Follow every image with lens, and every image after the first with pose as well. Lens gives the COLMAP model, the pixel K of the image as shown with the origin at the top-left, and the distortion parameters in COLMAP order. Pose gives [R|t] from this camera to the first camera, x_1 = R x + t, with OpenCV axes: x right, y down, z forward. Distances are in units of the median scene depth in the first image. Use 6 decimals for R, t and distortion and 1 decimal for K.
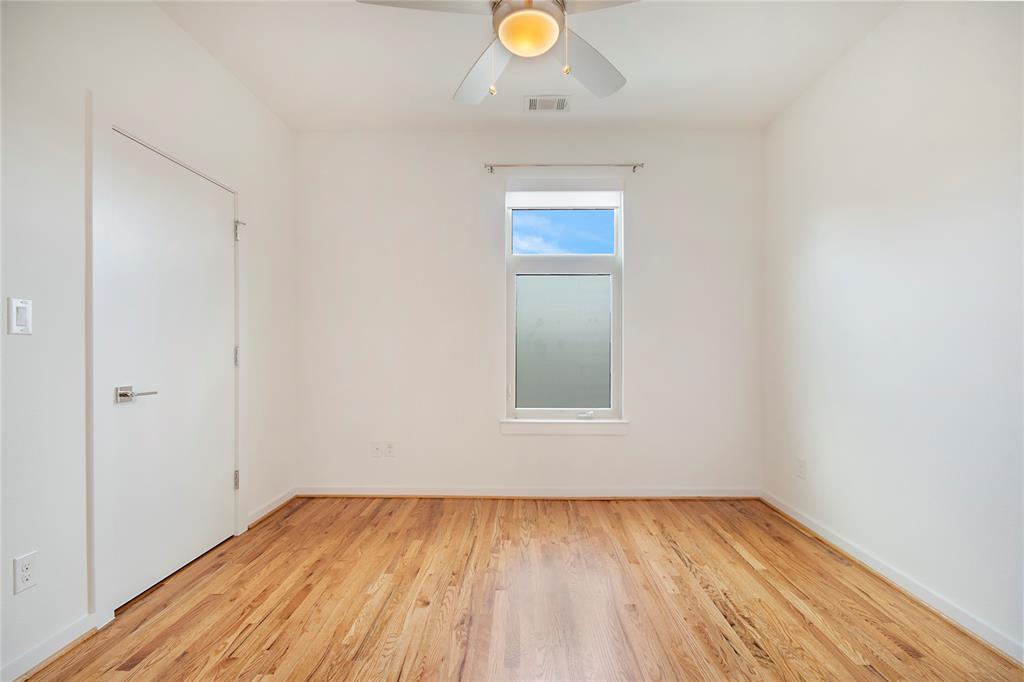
lens RADIAL K [[447.7, 0, 514.2], [0, 447.7, 353.4], [0, 0, 1]] dist [-0.012625, -0.000154]
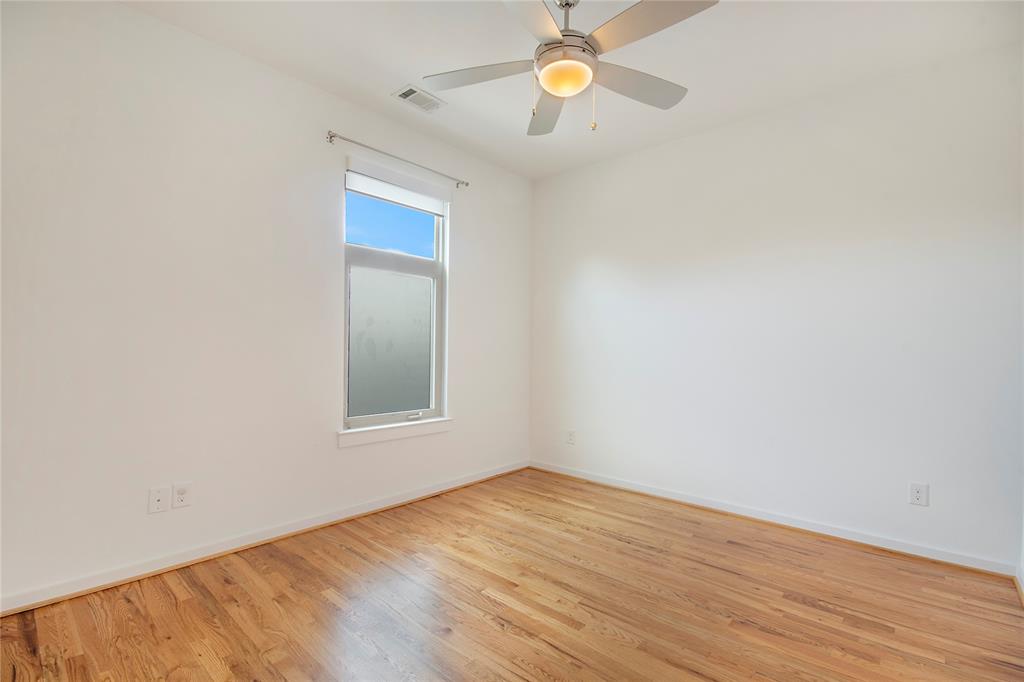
lens RADIAL K [[461.8, 0, 512.7], [0, 461.8, 355.3], [0, 0, 1]] dist [-0.000242, -0.010587]
pose [[0.652976, -0.005029, 0.757362, -0.523530], [-0.004795, 0.999930, 0.010773, -0.012134], [-0.757364, -0.010666, 0.652906, 0.175931]]
